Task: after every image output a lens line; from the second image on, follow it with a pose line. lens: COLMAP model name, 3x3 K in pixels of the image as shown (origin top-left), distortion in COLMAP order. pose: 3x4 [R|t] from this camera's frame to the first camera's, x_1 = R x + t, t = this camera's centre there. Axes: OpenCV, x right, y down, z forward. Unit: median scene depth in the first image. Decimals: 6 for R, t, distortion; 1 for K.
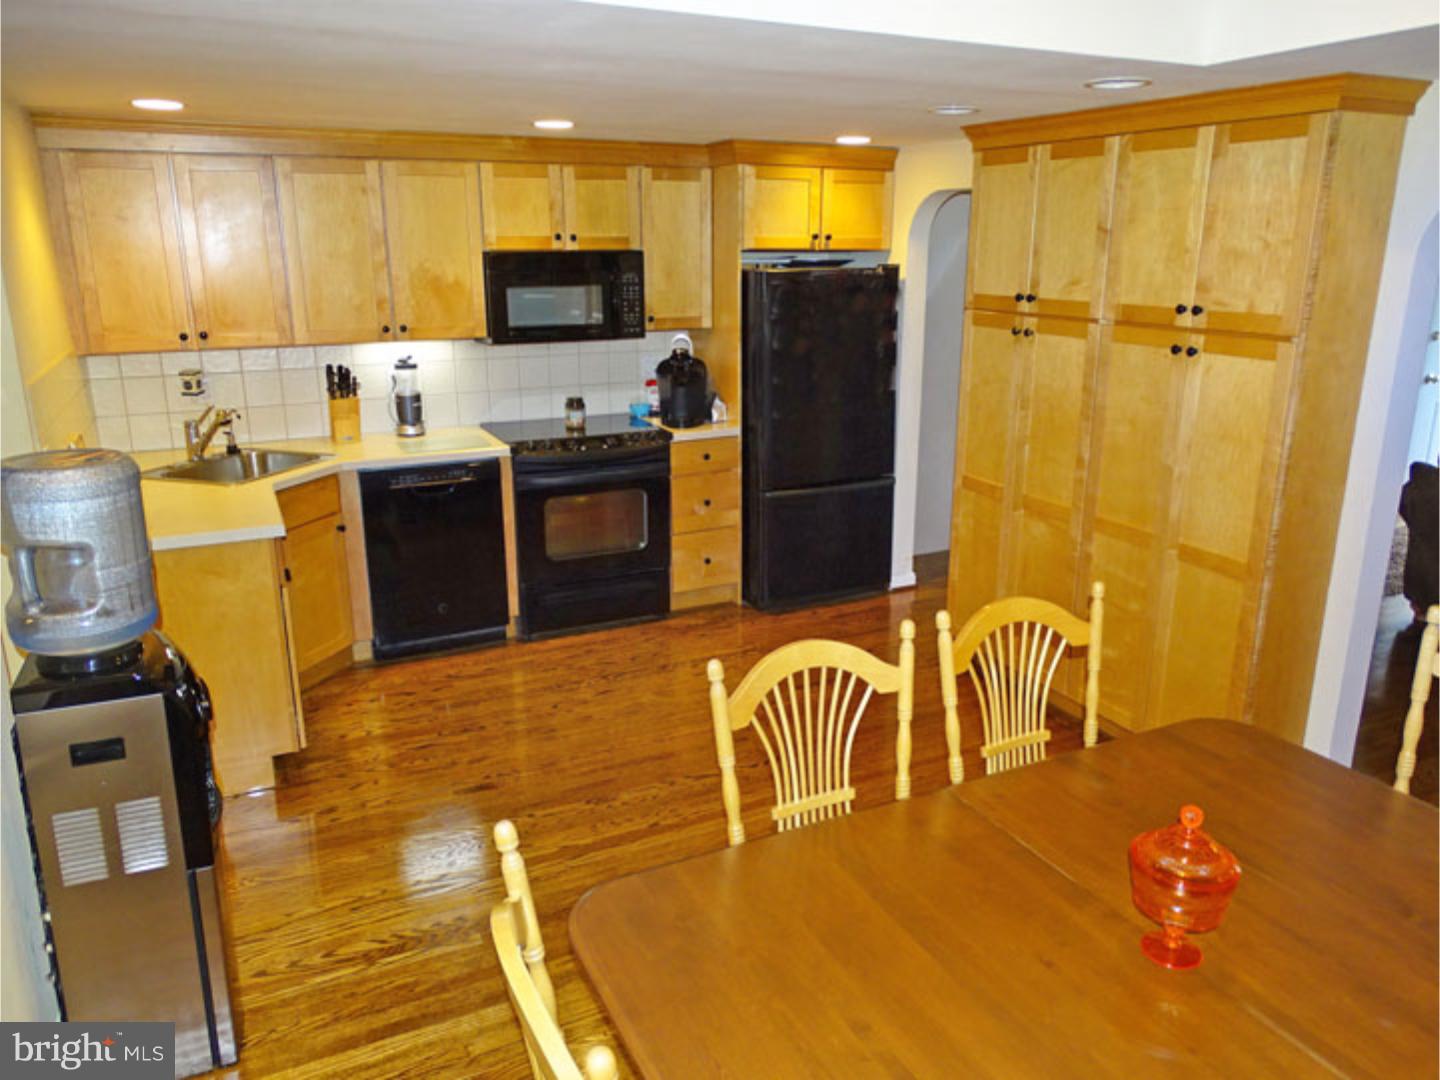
lens RADIAL K [[995.6, 0, 715.0], [0, 995.6, 532.6], [0, 0, 1]] dist [0.009238, -0.005104]
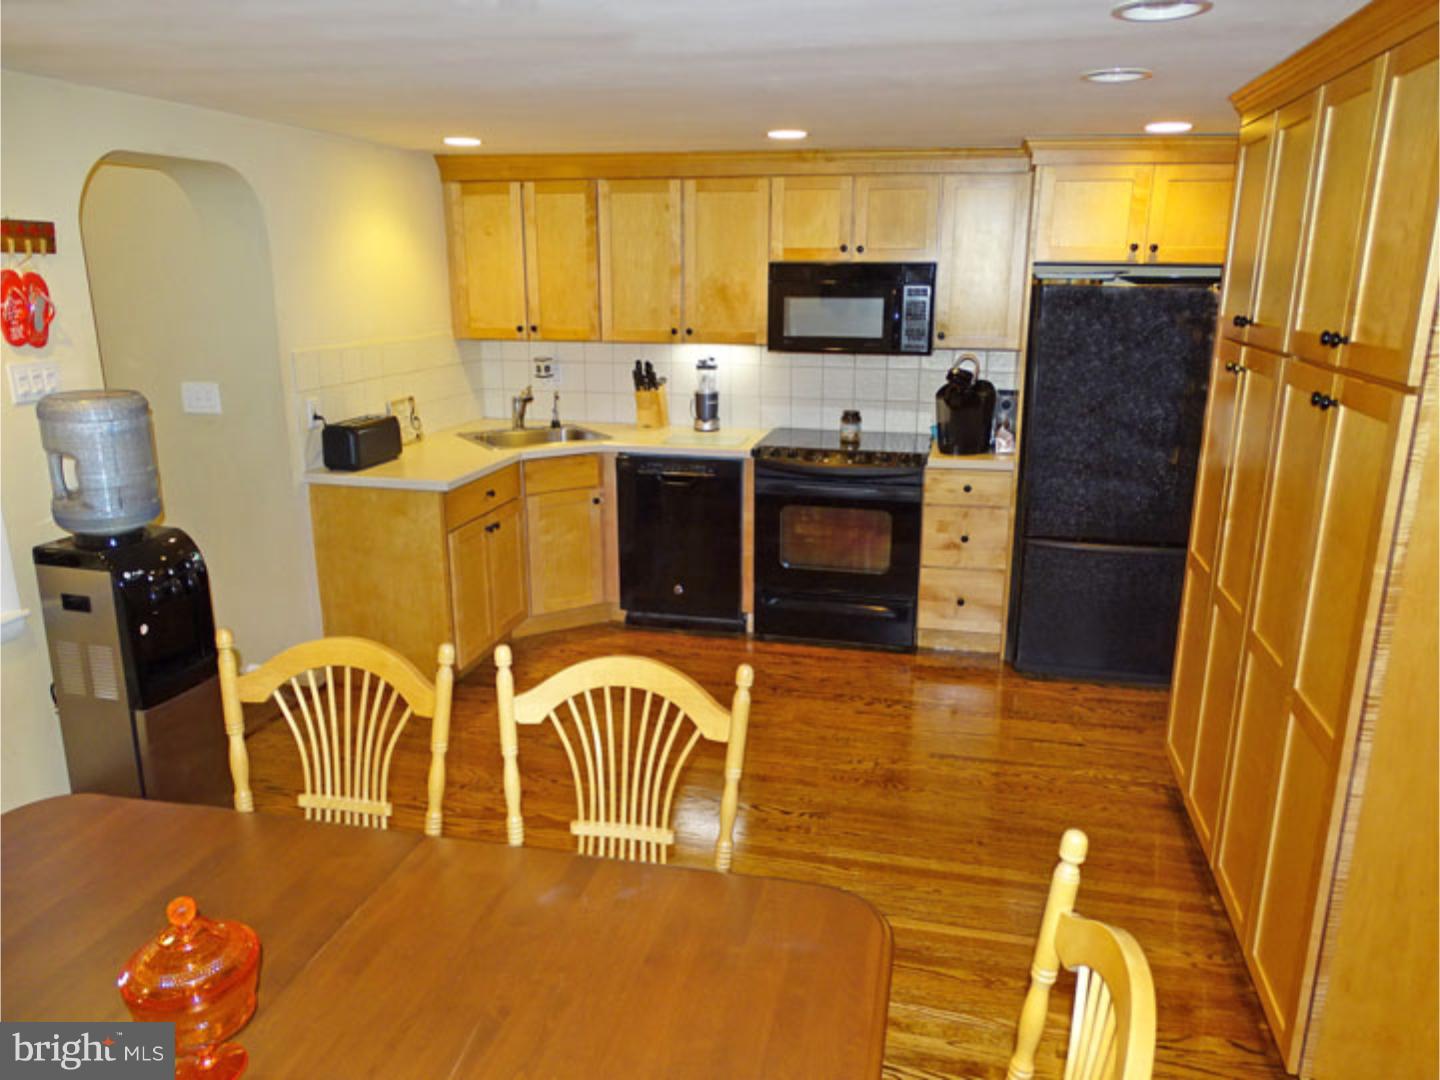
lens RADIAL K [[995.6, 0, 720.7], [0, 995.6, 533.5], [0, 0, 1]] dist [0.009238, -0.005104]
pose [[0.794014, 0.164480, -0.585225, 0.368238], [-0.174690, 0.983831, 0.039496, -0.033378], [0.582258, 0.070873, 0.809909, 0.139291]]
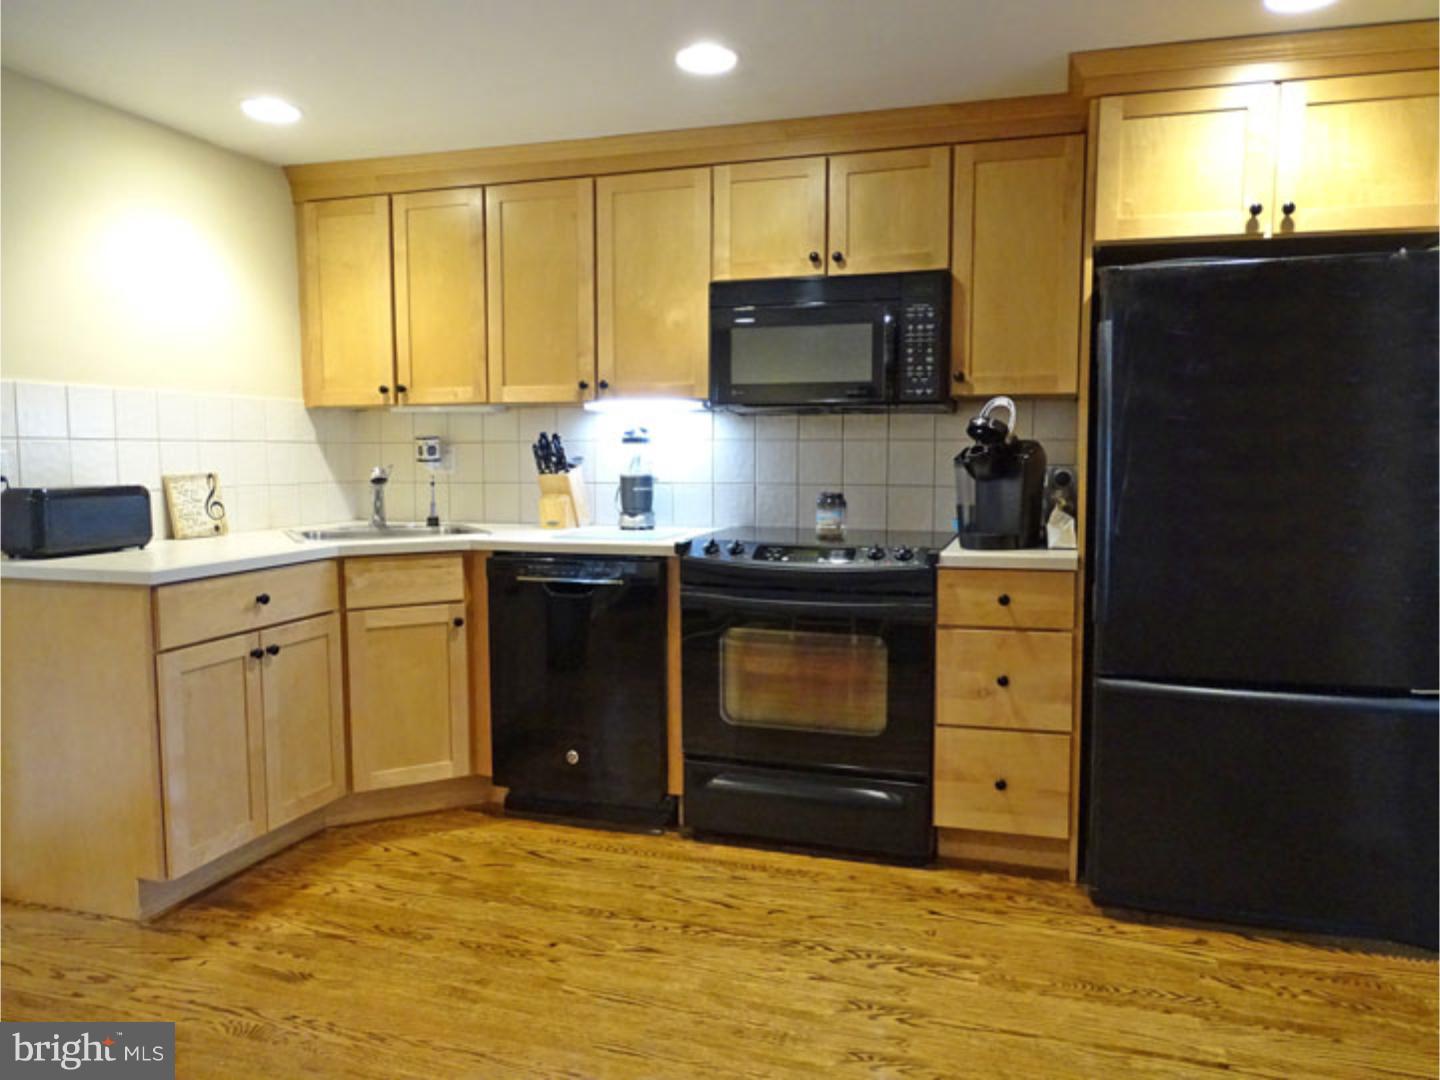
lens RADIAL K [[995.6, 0, 723.0], [0, 995.6, 542.9], [0, 0, 1]] dist [0.009238, -0.005104]
pose [[0.745622, 0.067288, -0.662963, 0.261742], [-0.186327, 0.976257, -0.110473, -0.015014], [0.639789, 0.205899, 0.740457, 0.482057]]
